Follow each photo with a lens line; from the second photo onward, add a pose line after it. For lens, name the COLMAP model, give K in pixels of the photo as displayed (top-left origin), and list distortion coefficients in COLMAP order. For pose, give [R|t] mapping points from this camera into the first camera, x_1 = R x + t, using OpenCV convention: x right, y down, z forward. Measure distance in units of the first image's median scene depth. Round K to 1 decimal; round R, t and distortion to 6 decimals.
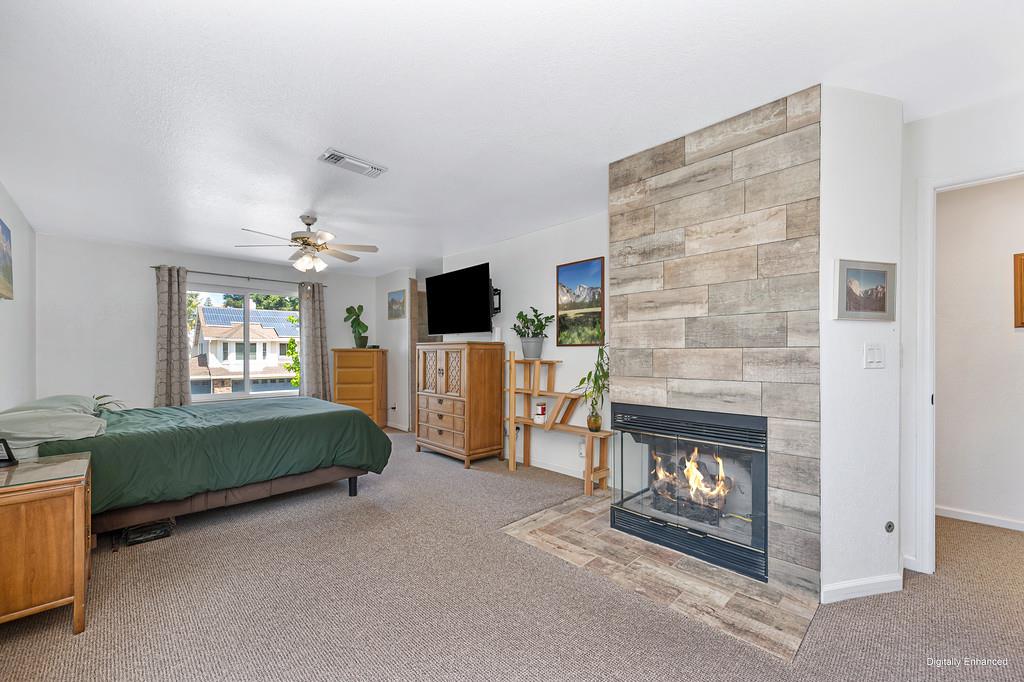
lens RADIAL K [[407.7, 0, 522.8], [0, 407.7, 354.5], [0, 0, 1]] dist [-0.002519, 0.000496]
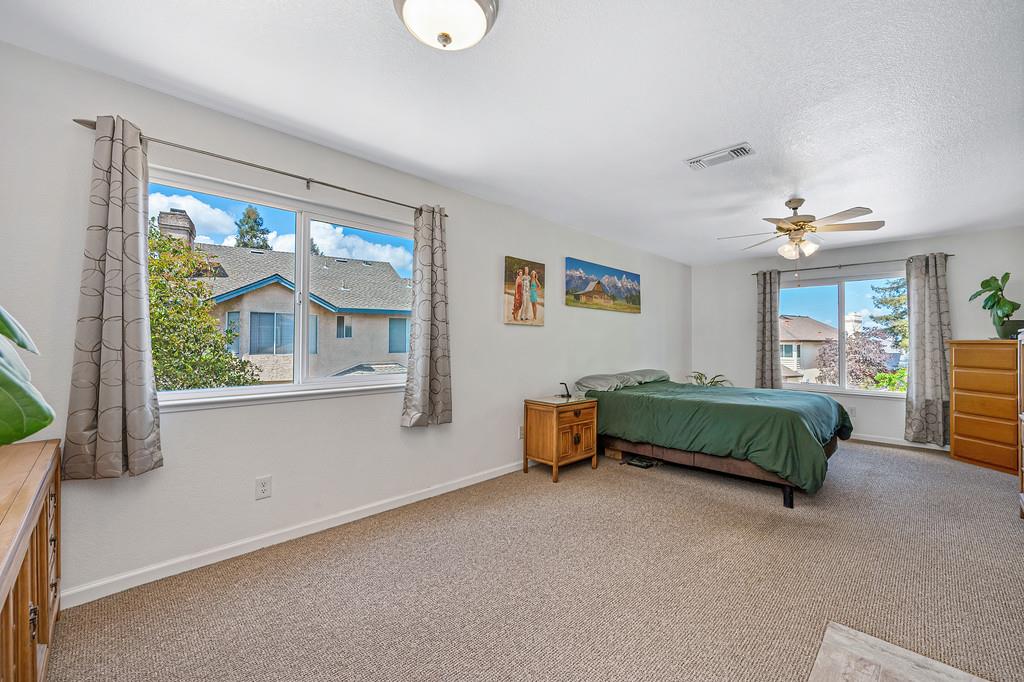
lens RADIAL K [[407.7, 0, 510.9], [0, 407.7, 340.2], [0, 0, 1]] dist [-0.002519, 0.000496]
pose [[-0.003164, -0.004471, -0.999985, 0.321712], [-0.010476, 0.999935, -0.004438, -0.002704], [0.999940, 0.010462, -0.003210, 0.271135]]
